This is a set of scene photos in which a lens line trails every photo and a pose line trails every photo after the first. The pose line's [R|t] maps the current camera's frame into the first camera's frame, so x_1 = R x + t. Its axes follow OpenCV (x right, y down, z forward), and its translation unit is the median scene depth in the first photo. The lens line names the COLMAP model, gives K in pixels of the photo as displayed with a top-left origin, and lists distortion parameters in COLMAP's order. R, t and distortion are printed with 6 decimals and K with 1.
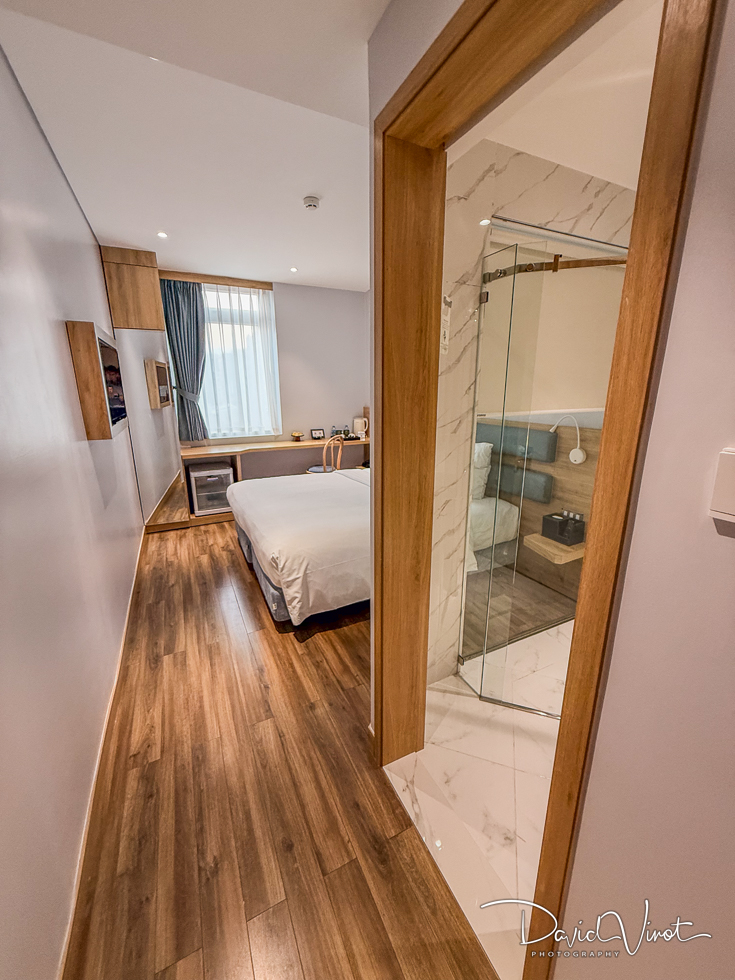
lens RADIAL K [[389.7, 0, 368.5], [0, 389.7, 487.3], [0, 0, 1]] dist [-0.000177, 0.000183]
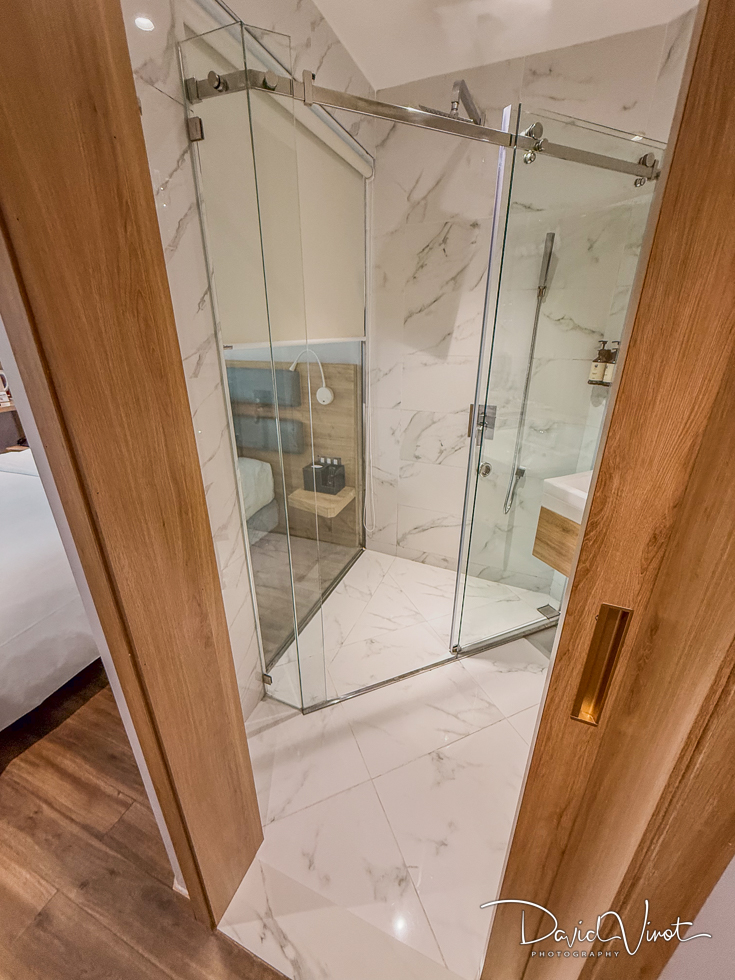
lens RADIAL K [[389.7, 0, 368.5], [0, 389.7, 487.3], [0, 0, 1]] dist [-0.000177, 0.000183]
pose [[0.747282, -0.245860, 0.617351, 0.002943], [0.162360, 0.968433, 0.189147, -0.025042], [-0.644367, -0.041113, 0.763611, 0.203359]]
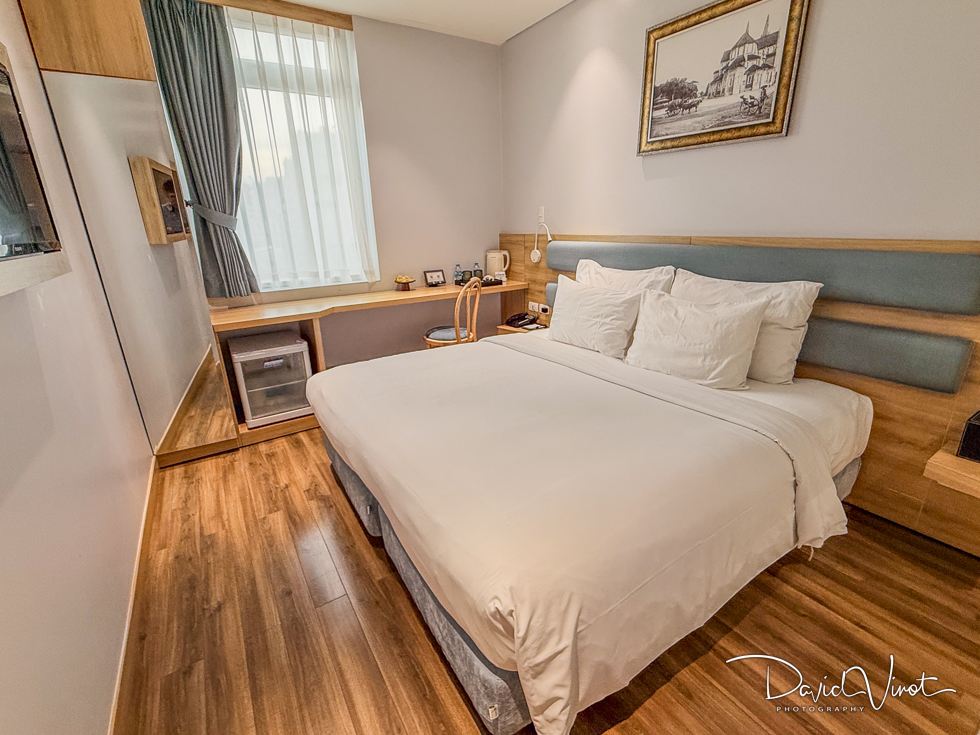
lens RADIAL K [[443.6, 0, 490.0], [0, 443.6, 367.5], [0, 0, 1]] dist [-0.001802, -0.000336]
pose [[0.993146, -0.056503, 0.102319, -0.213550], [0.049564, 0.996375, 0.069133, -0.062391], [-0.105855, -0.063587, 0.992346, 0.448392]]
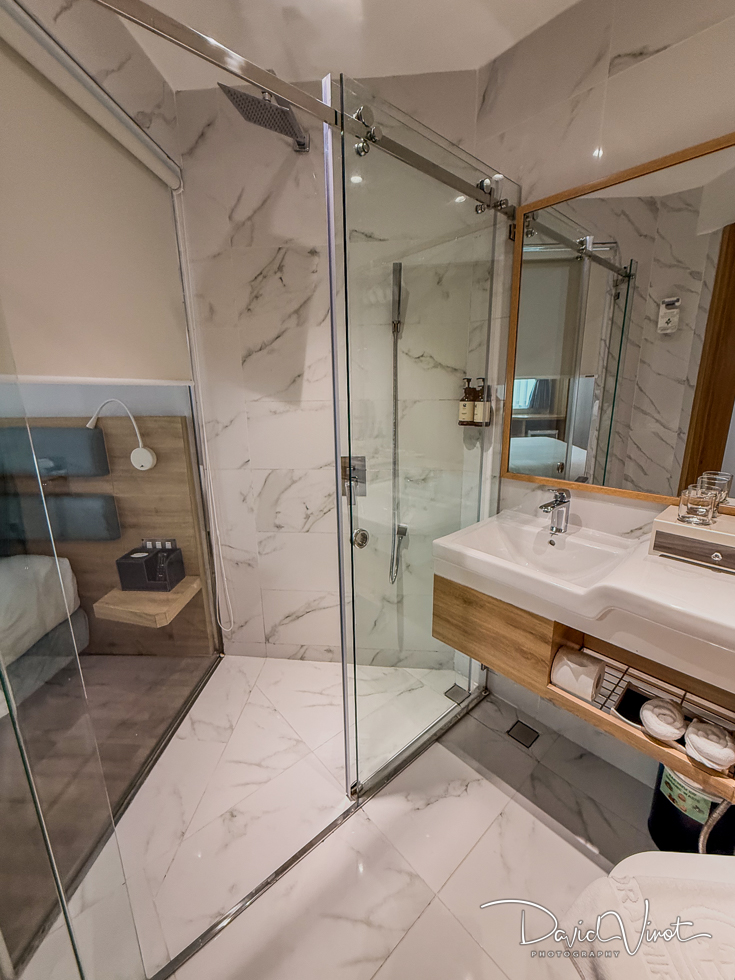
lens RADIAL K [[396.9, 0, 368.1], [0, 396.9, 487.4], [0, 0, 1]] dist [0.000978, -0.000131]
pose [[0.498636, -0.208201, 0.841436, 0.124215], [0.226878, 0.968233, 0.105127, -0.014216], [-0.836593, 0.138483, 0.530032, 0.276279]]
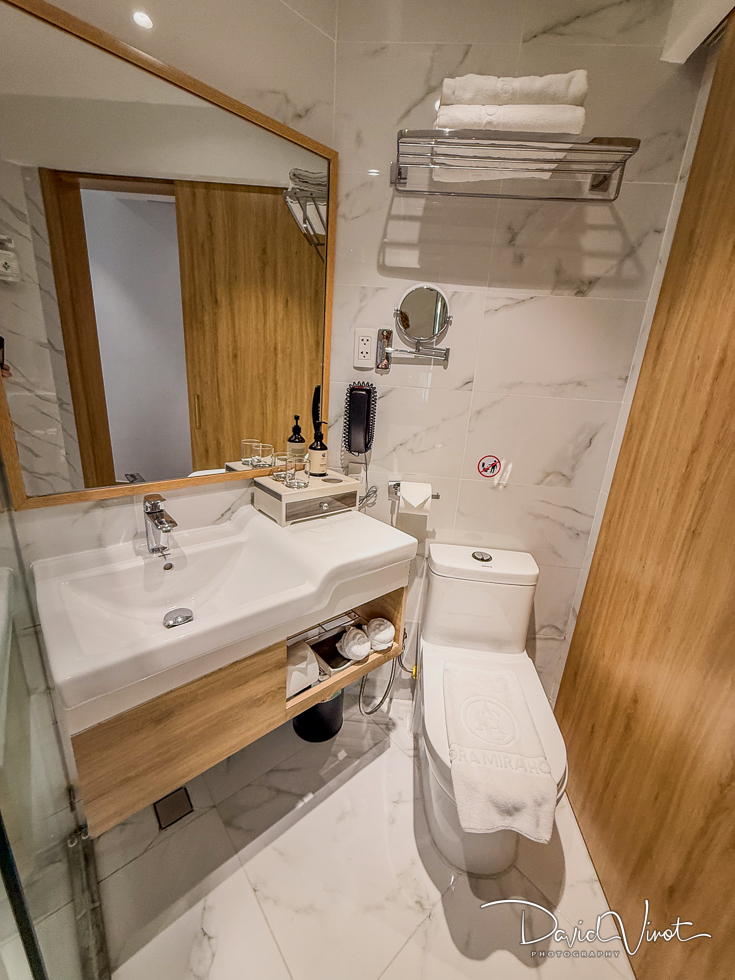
lens RADIAL K [[389.7, 0, 368.5], [0, 389.7, 487.3], [0, 0, 1]] dist [-0.000177, 0.000183]
pose [[-0.853741, -0.193426, 0.483438, 0.298617], [0.075680, 0.872489, 0.482737, -0.064675], [-0.515168, 0.448719, -0.730242, 0.471242]]
